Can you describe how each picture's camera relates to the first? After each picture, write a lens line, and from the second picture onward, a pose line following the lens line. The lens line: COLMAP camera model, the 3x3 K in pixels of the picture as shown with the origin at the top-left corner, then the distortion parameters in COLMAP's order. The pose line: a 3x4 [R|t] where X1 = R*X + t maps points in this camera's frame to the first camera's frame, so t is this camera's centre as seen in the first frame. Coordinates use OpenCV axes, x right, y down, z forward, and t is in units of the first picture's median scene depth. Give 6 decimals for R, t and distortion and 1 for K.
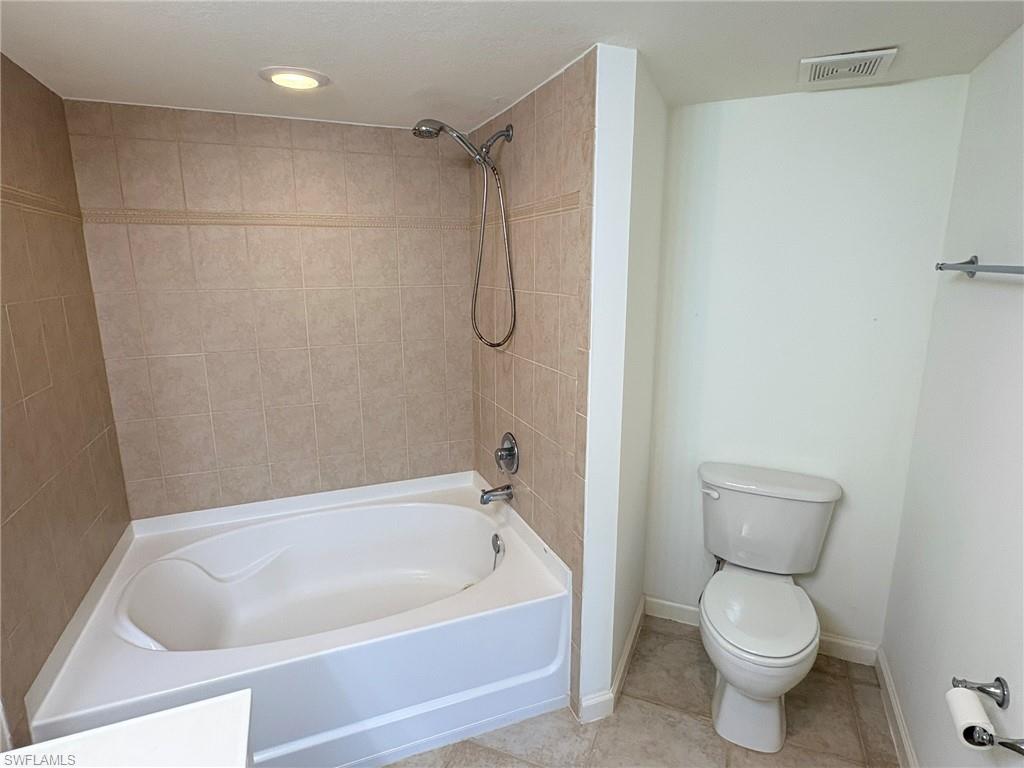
lens RADIAL K [[555.6, 0, 514.0], [0, 555.6, 384.2], [0, 0, 1]] dist [-0.000017, -0.001886]
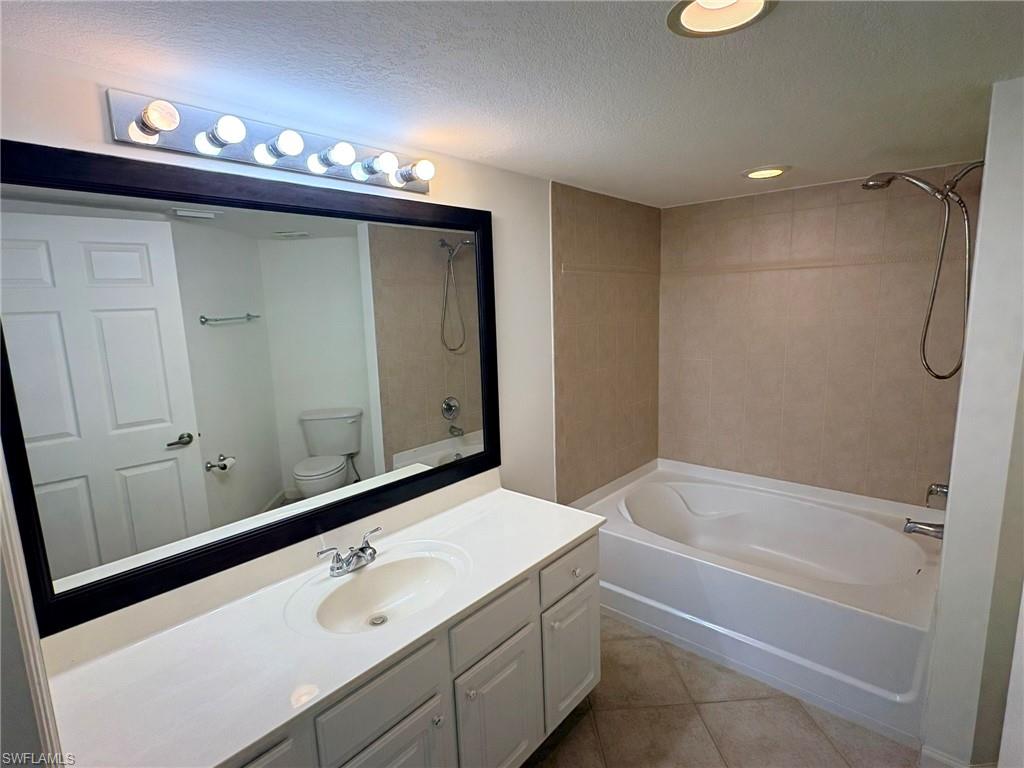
lens RADIAL K [[516.1, 0, 511.8], [0, 516.1, 384.3], [0, 0, 1]] dist [0.000641, 0.000230]
pose [[0.446946, 0.131043, -0.884911, 0.441569], [-0.157973, 0.985228, 0.066110, 0.002003], [0.880502, 0.110245, 0.461045, -0.099099]]
